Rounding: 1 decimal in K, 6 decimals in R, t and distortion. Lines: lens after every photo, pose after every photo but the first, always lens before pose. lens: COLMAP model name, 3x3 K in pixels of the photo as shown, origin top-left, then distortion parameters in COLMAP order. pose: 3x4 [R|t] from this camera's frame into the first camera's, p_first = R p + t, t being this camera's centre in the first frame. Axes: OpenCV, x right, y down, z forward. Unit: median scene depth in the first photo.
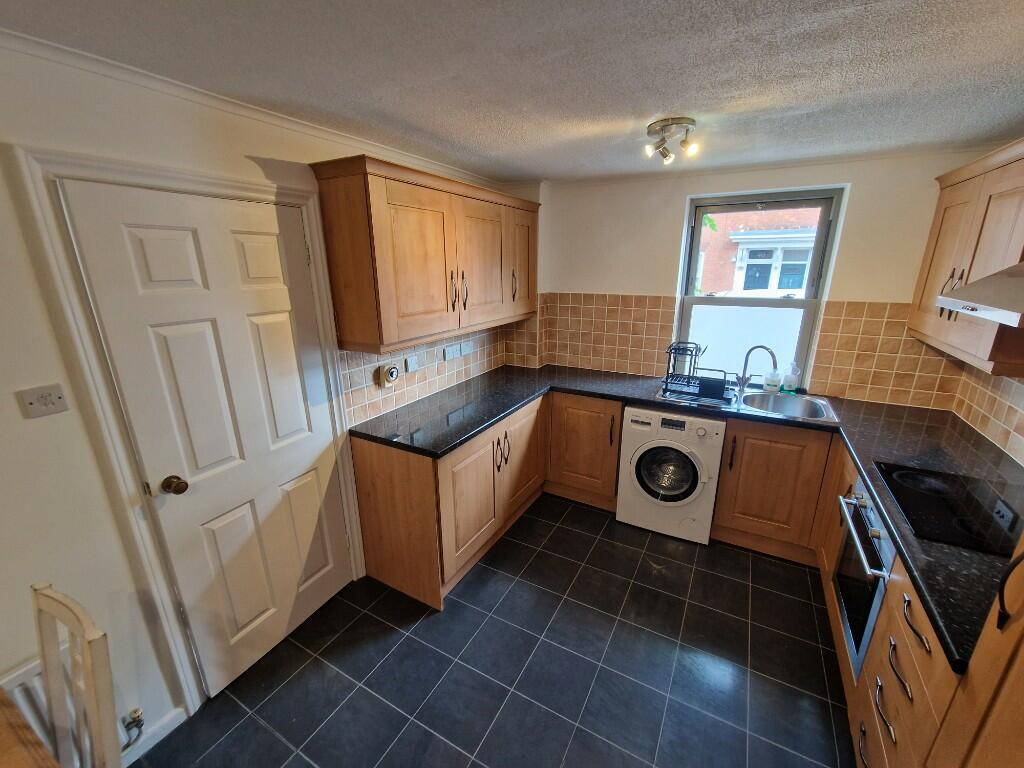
lens RADIAL K [[418.2, 0, 512.0], [0, 418.2, 390.2], [0, 0, 1]] dist [0.002537, -0.003146]
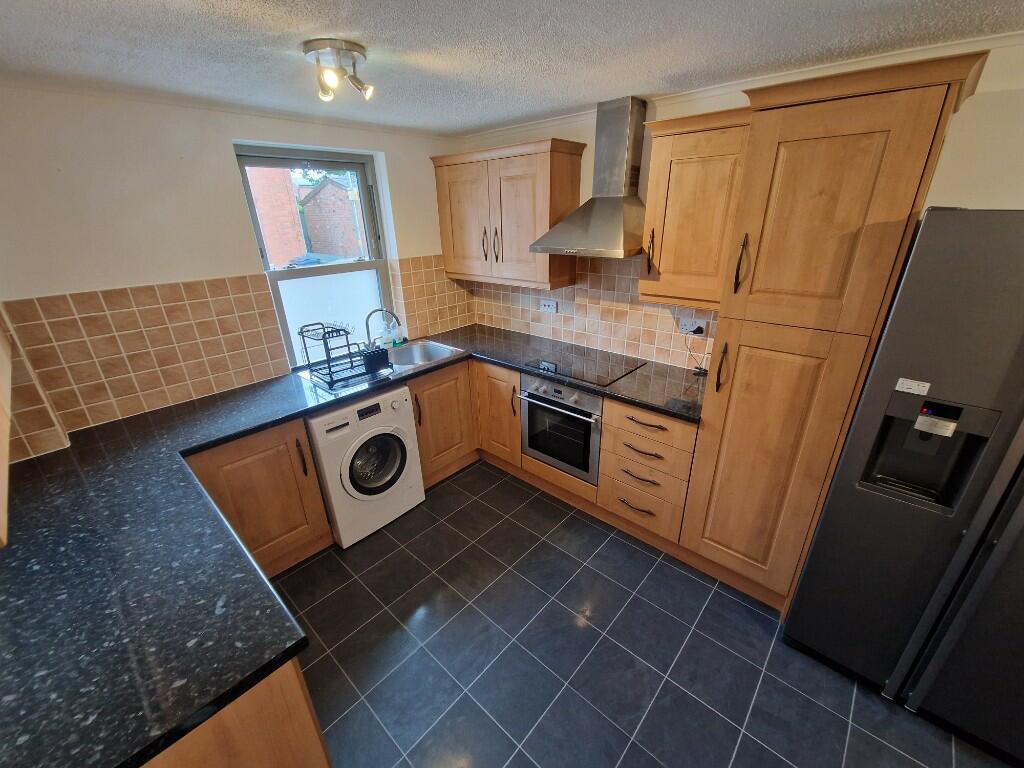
lens RADIAL K [[418.2, 0, 518.1], [0, 418.2, 391.6], [0, 0, 1]] dist [0.002537, -0.003146]
pose [[0.215360, -0.383578, 0.898047, -0.354051], [0.300743, 0.900981, 0.312710, -0.148378], [-0.929072, 0.202736, 0.309393, 0.418156]]
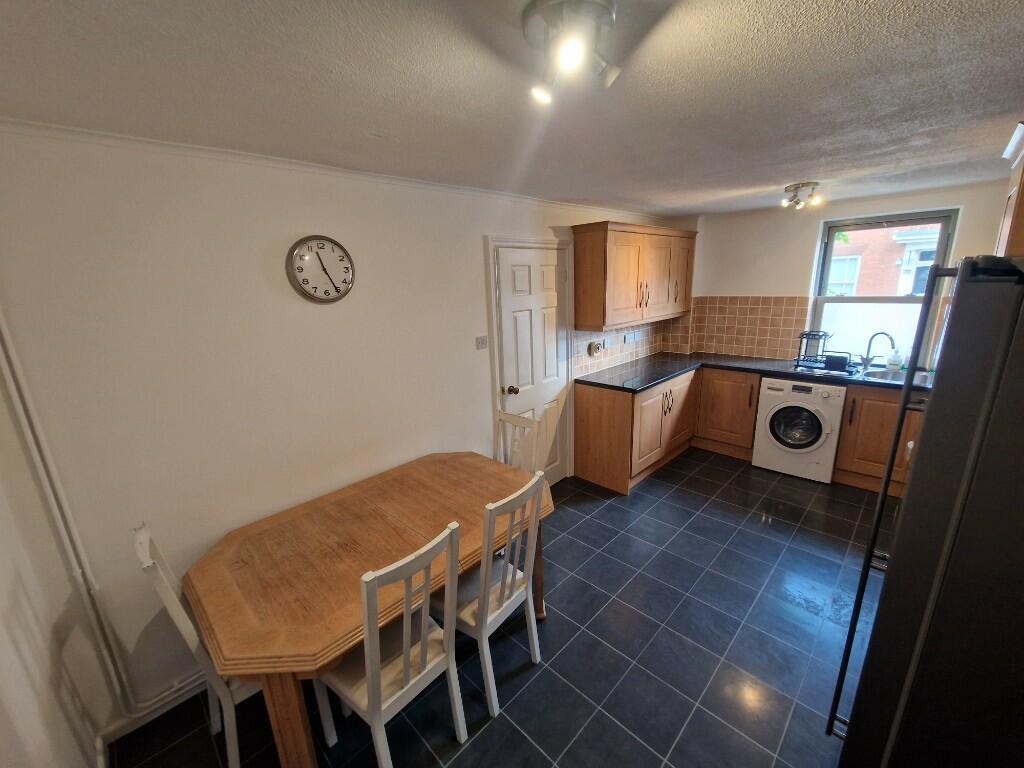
lens RADIAL K [[418.2, 0, 511.2], [0, 418.2, 390.6], [0, 0, 1]] dist [0.002537, -0.003146]
pose [[0.961506, 0.038419, -0.272083, -0.155234], [-0.046377, 0.998662, -0.022876, 0.163562], [0.270841, 0.034613, 0.962002, -0.571934]]
